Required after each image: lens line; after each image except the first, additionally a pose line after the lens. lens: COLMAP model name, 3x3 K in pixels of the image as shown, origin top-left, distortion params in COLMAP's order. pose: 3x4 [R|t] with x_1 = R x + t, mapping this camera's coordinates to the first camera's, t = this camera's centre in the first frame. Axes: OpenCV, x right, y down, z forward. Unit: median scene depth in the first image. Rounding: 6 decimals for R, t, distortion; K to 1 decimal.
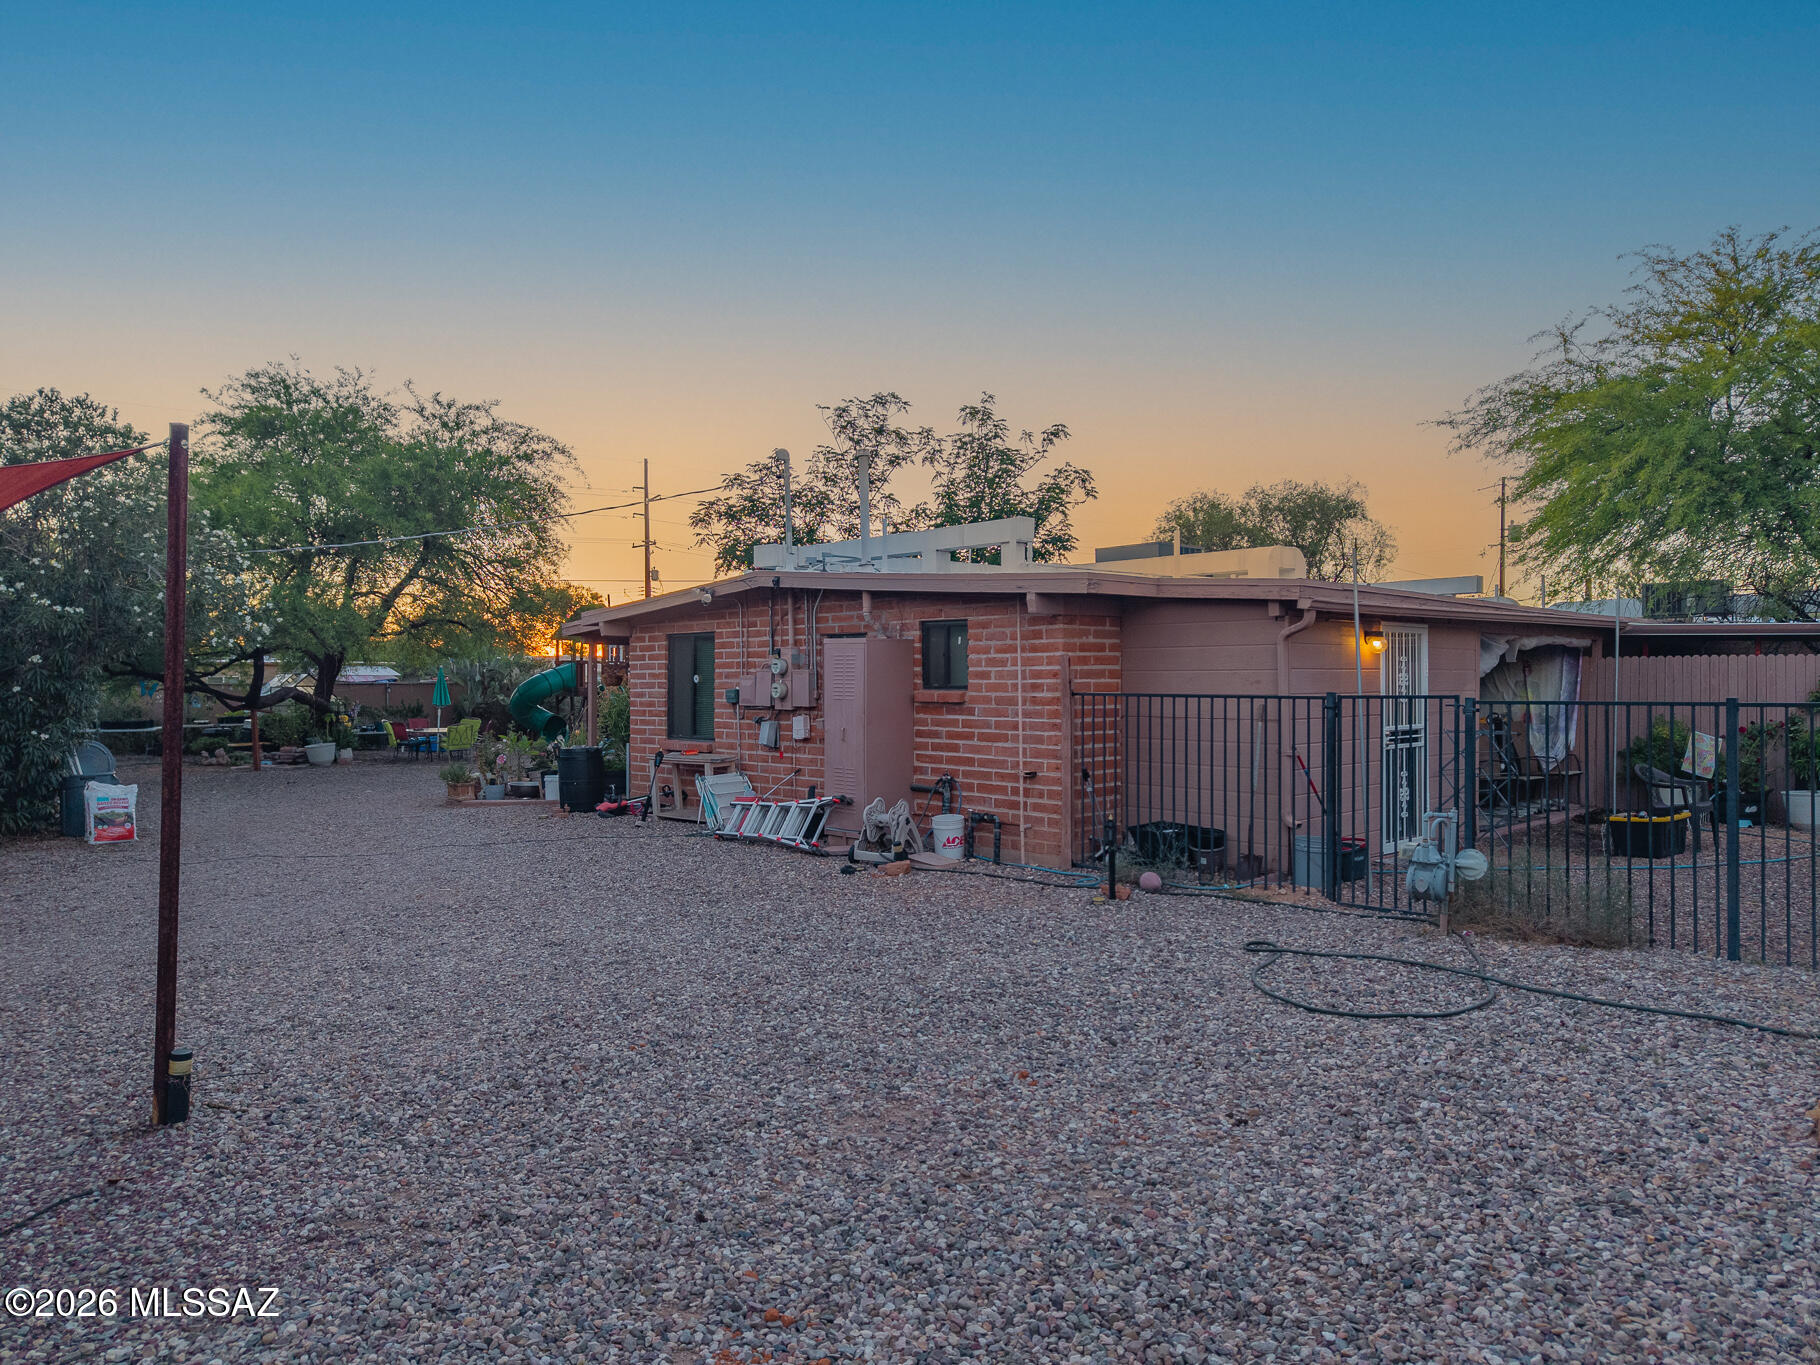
lens RADIAL K [[1264.7, 0, 951.1], [0, 1264.7, 687.5], [0, 0, 1]] dist [0.152487, -0.212056]
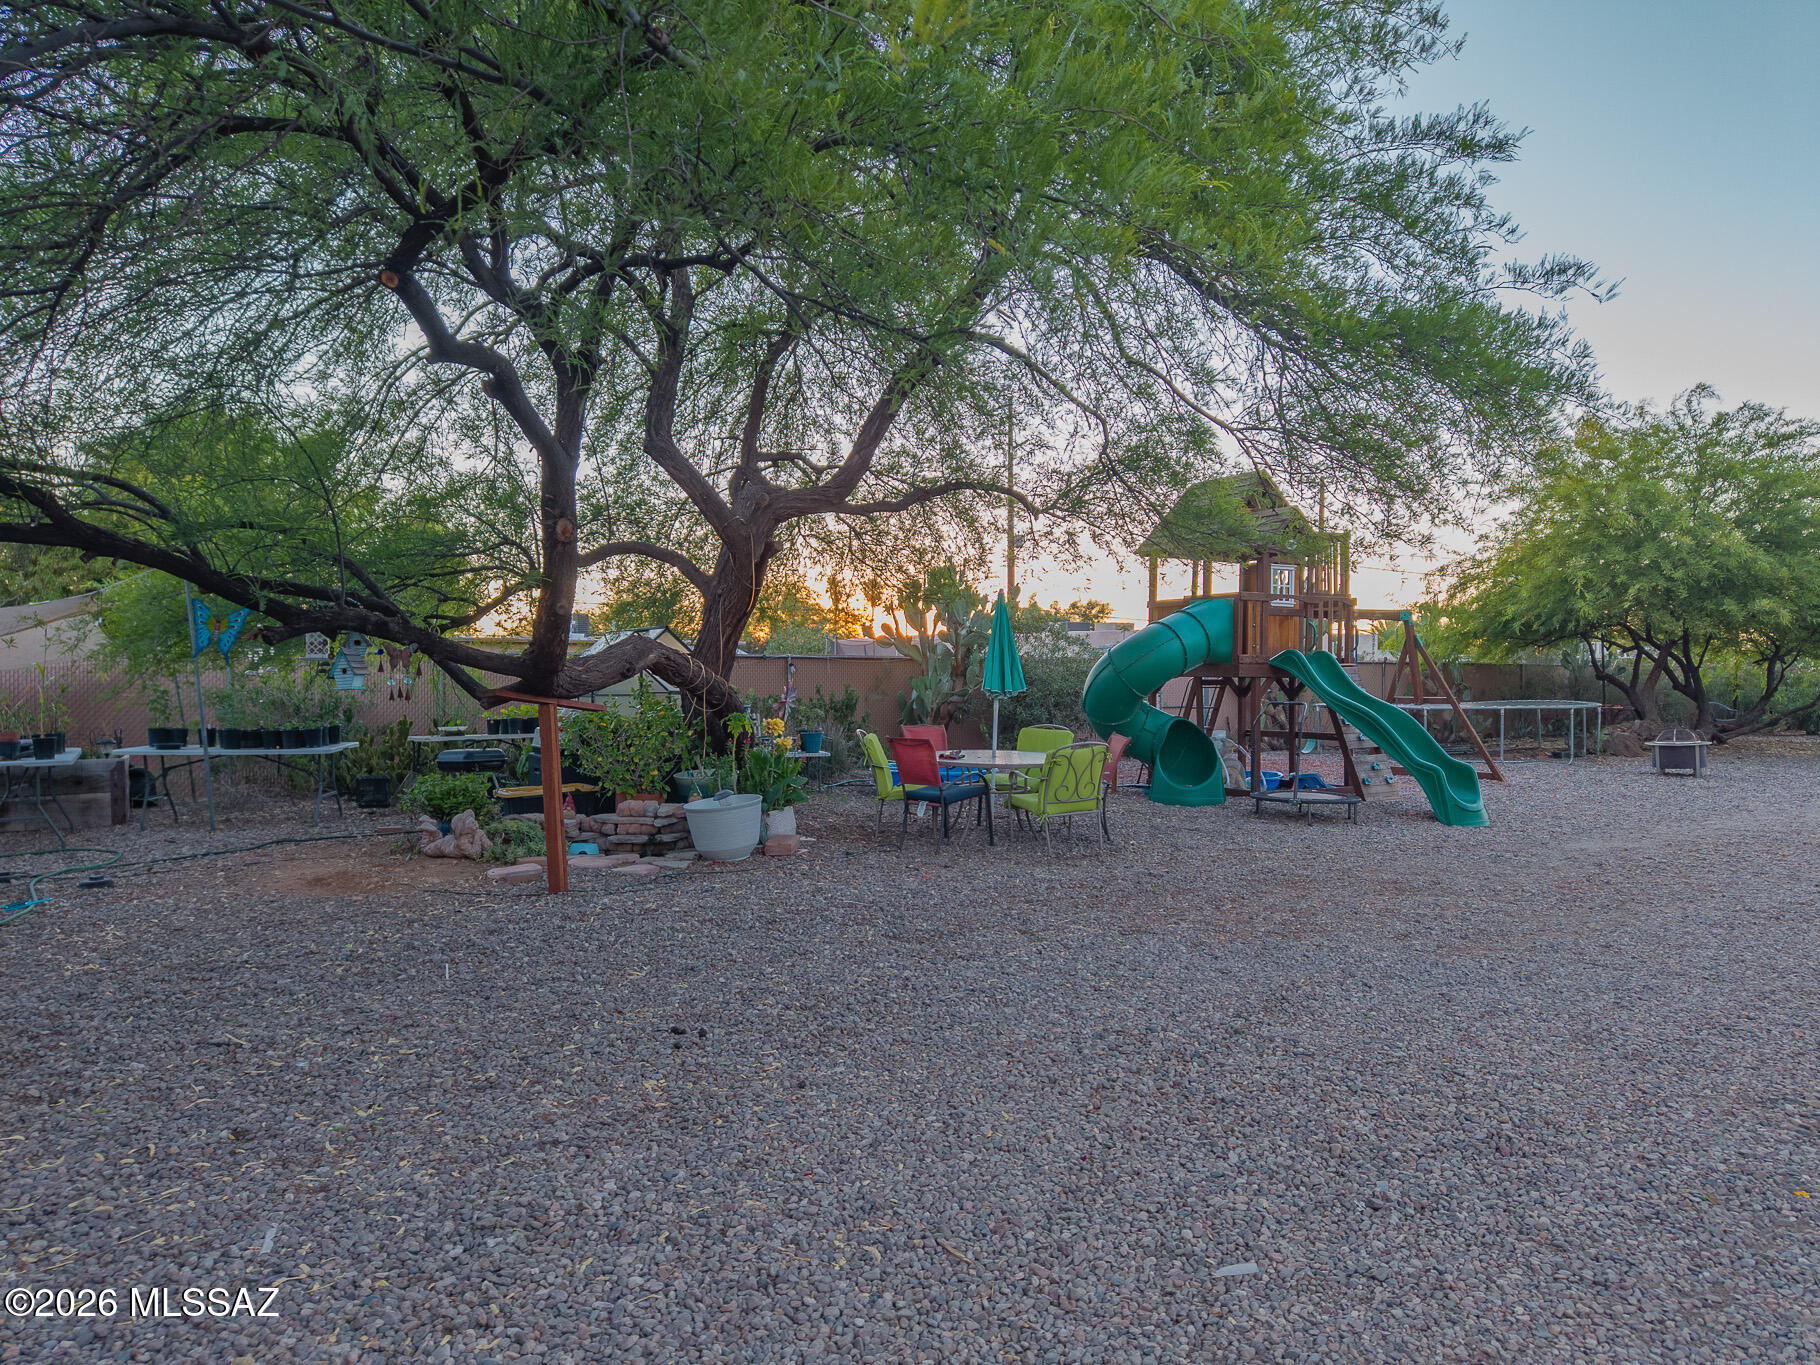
lens RADIAL K [[1264.7, 0, 951.1], [0, 1264.7, 687.5], [0, 0, 1]] dist [0.152487, -0.212056]
pose [[0.979300, -0.000393, -0.202413, -0.354845], [0.000462, 1.000000, 0.000294, 0.012902], [0.202413, -0.000381, 0.979300, 0.670709]]
